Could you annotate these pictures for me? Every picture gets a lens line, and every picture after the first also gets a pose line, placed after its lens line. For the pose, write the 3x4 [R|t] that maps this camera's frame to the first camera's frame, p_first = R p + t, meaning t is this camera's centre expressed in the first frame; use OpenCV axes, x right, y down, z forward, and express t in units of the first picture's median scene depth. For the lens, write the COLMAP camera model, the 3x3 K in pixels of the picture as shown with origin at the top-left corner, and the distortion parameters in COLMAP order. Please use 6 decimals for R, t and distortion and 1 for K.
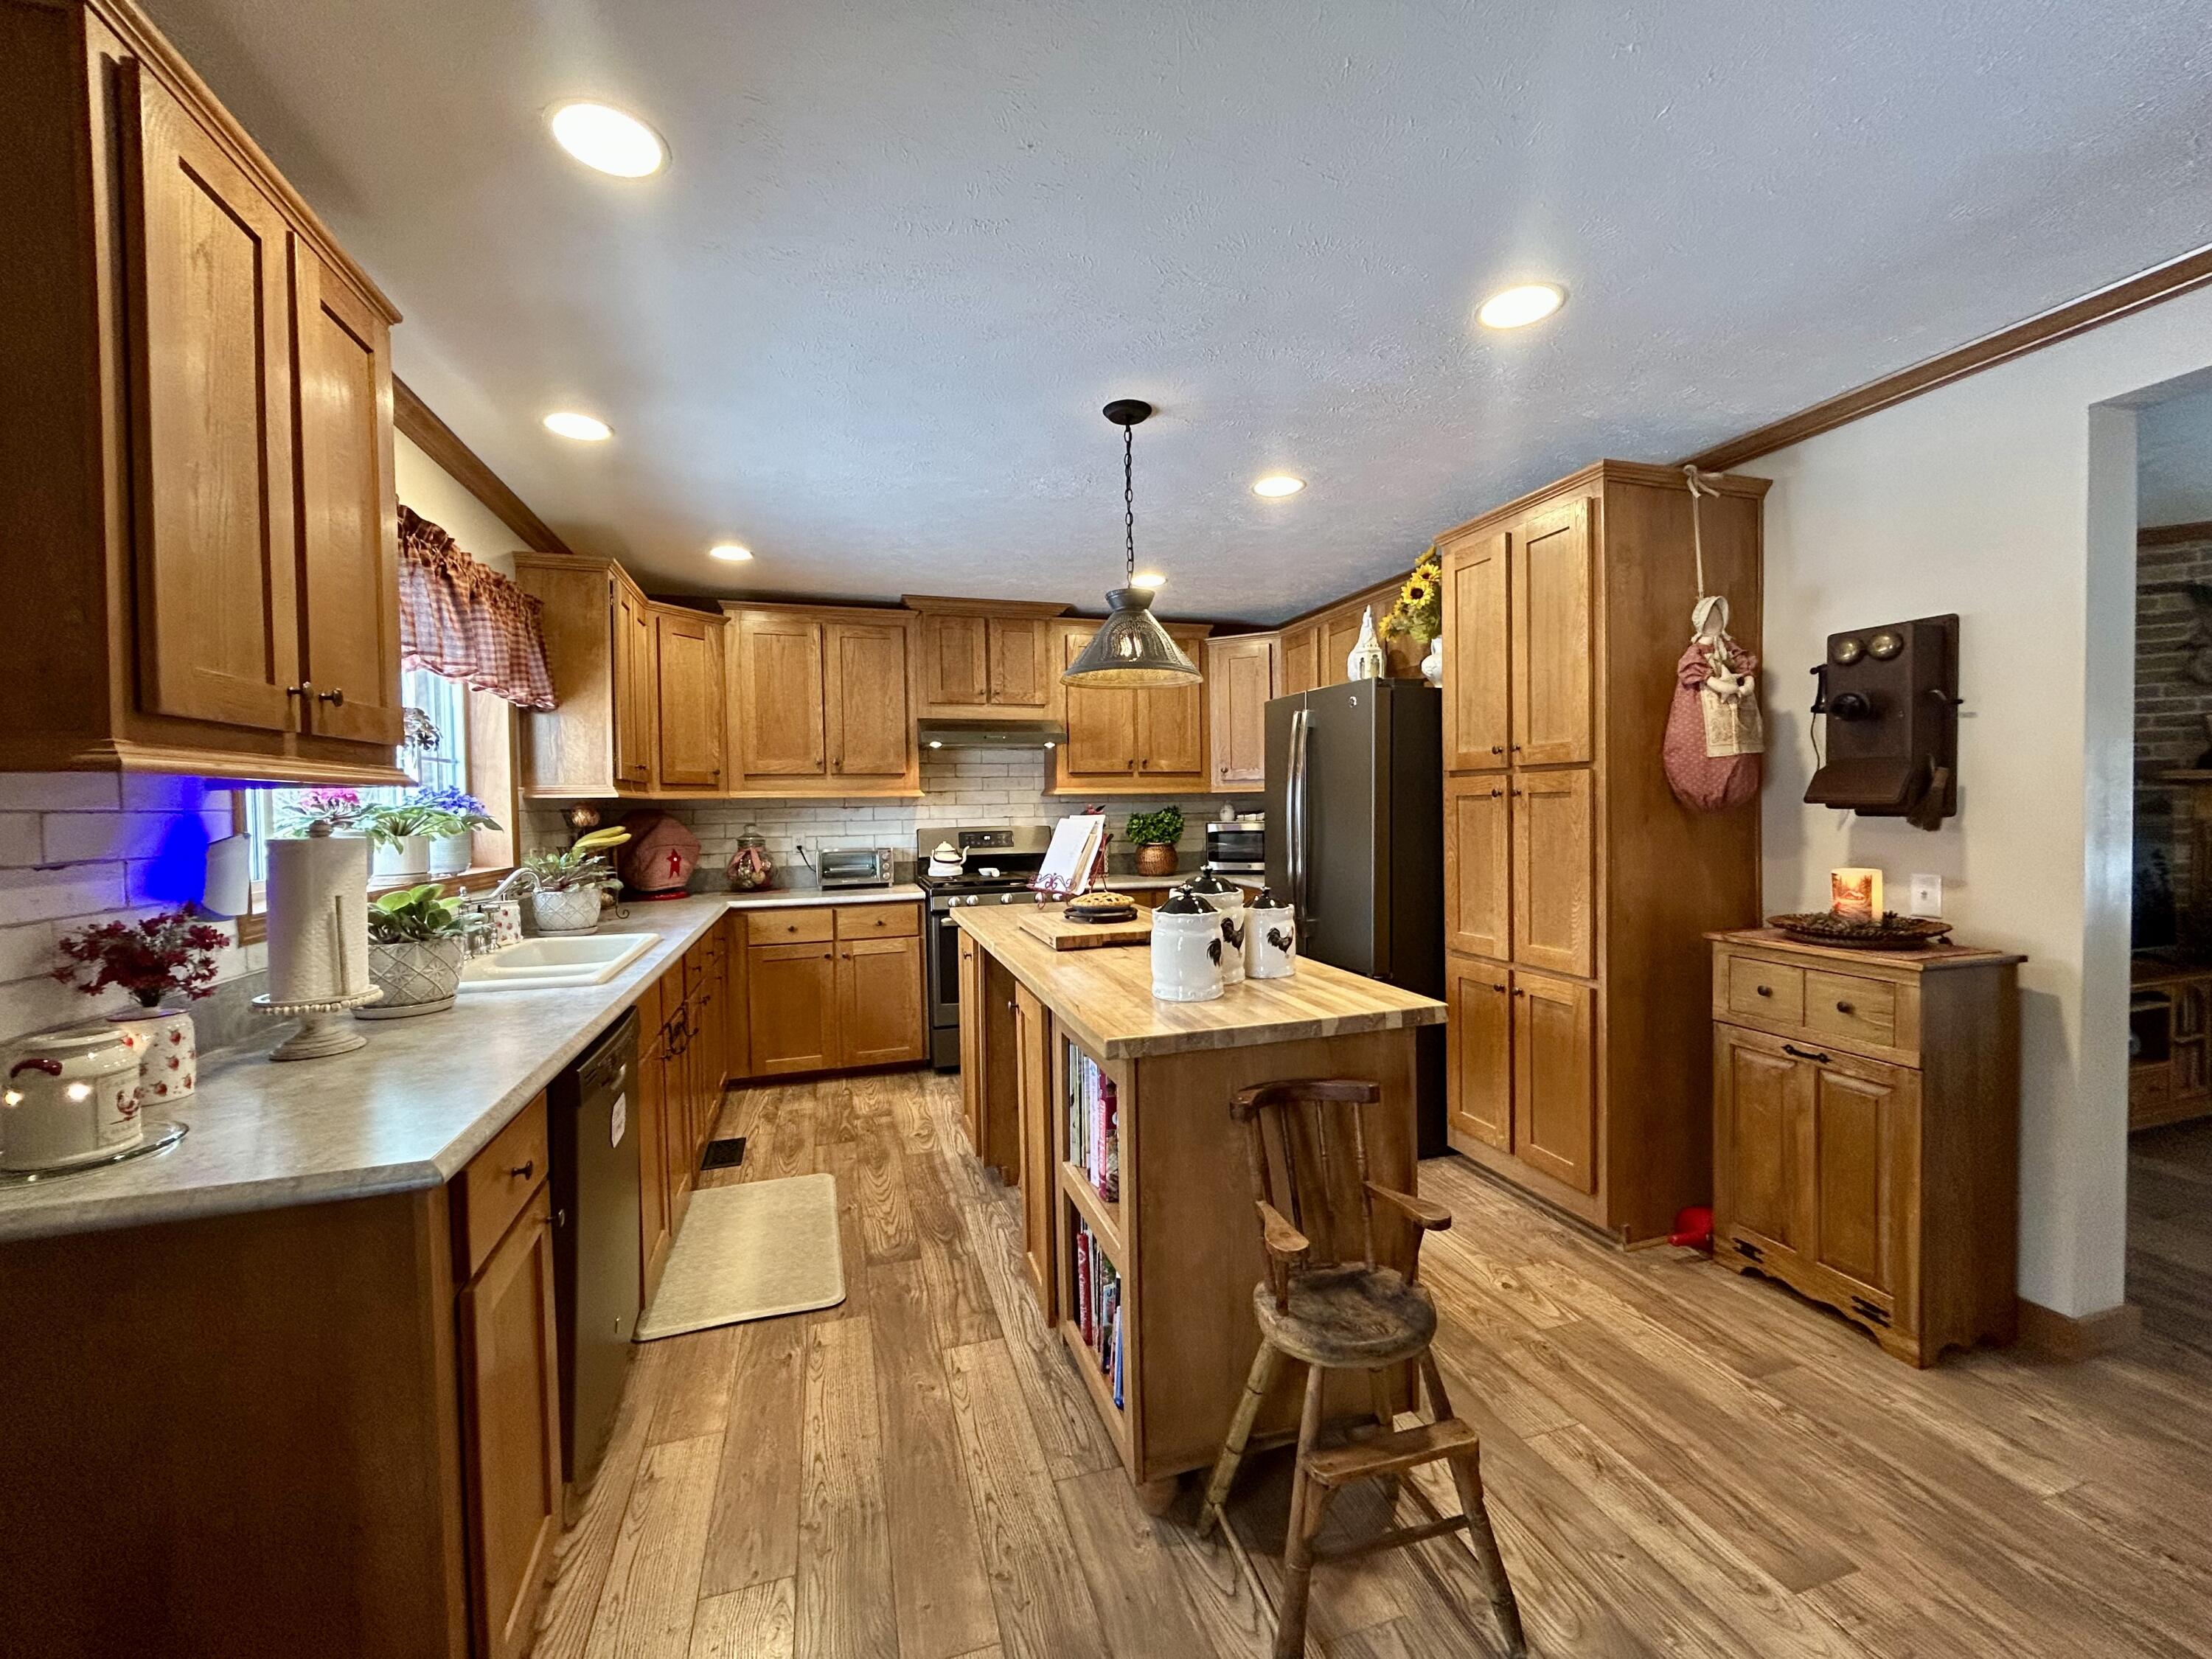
lens RADIAL K [[894.1, 0, 1106.0], [0, 894.1, 829.5], [0, 0, 1]] dist [0.000724, 0.000926]
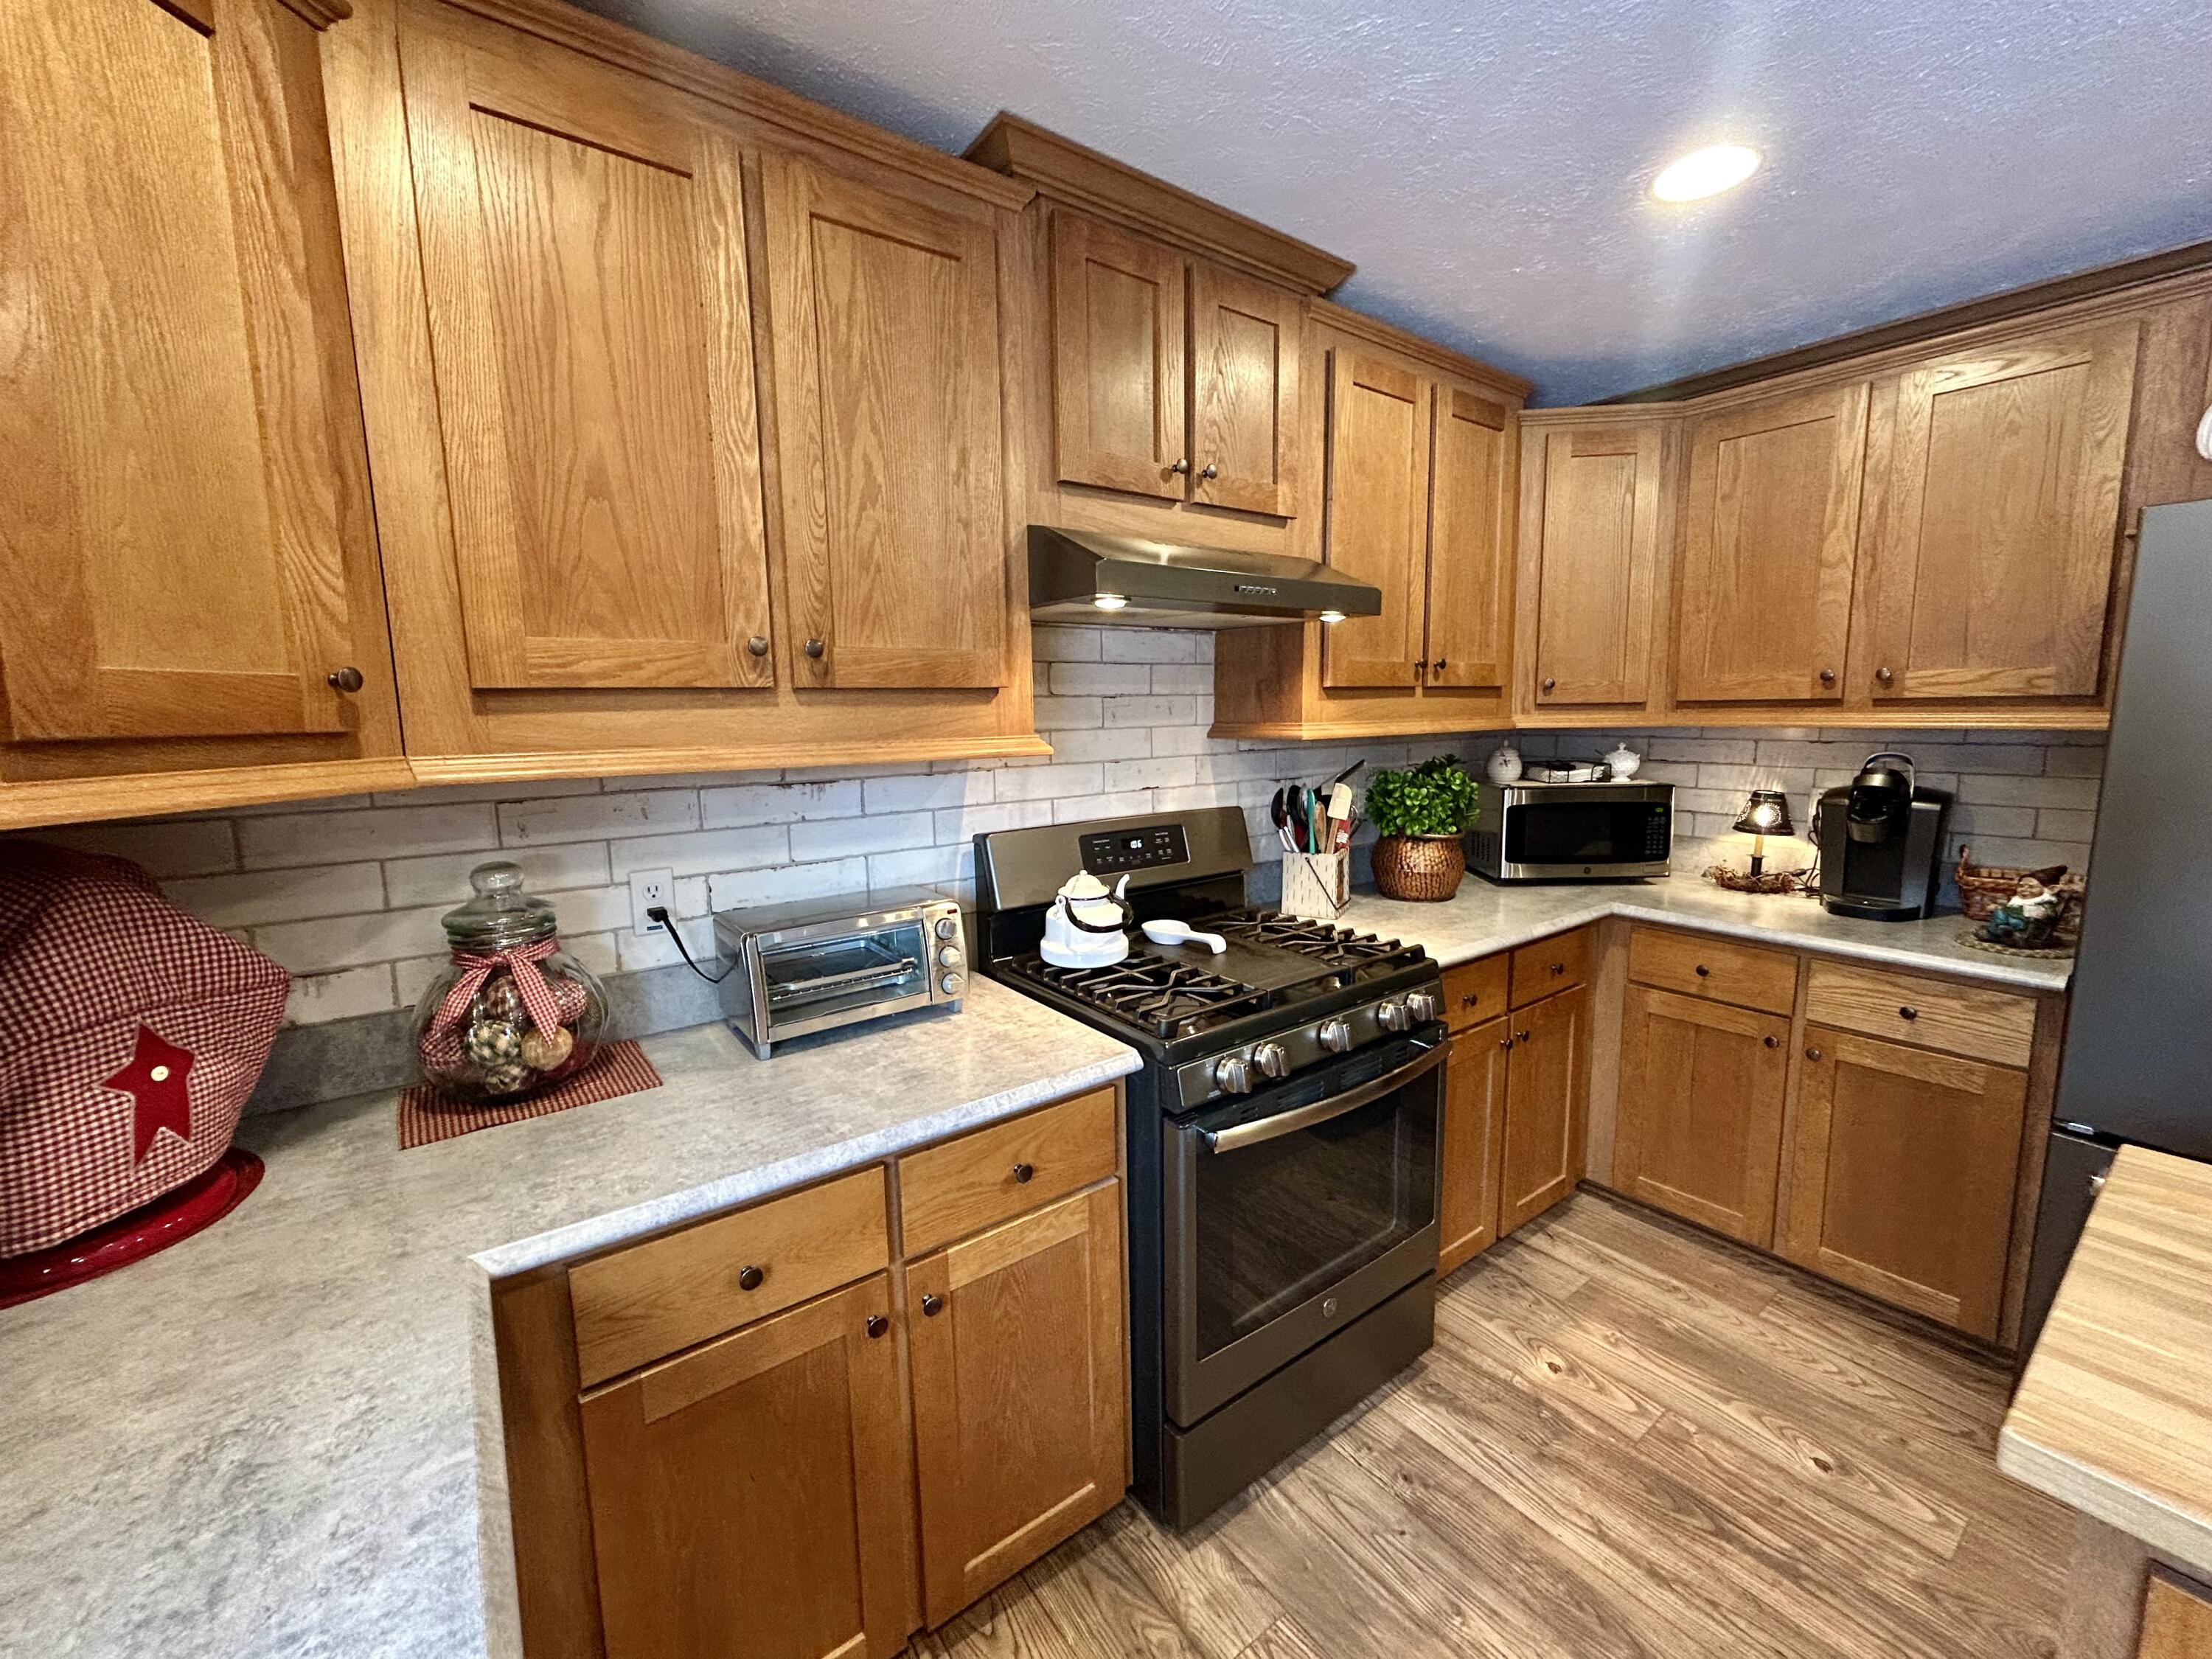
lens RADIAL K [[894.5, 0, 1101.9], [0, 894.5, 826.8], [0, 0, 1]] dist [-0.001289, 0.003231]
pose [[0.945183, -0.043091, 0.323686, -0.307286], [0.009855, 0.994568, 0.103626, -0.045655], [-0.326393, -0.094755, 0.940473, 0.671191]]
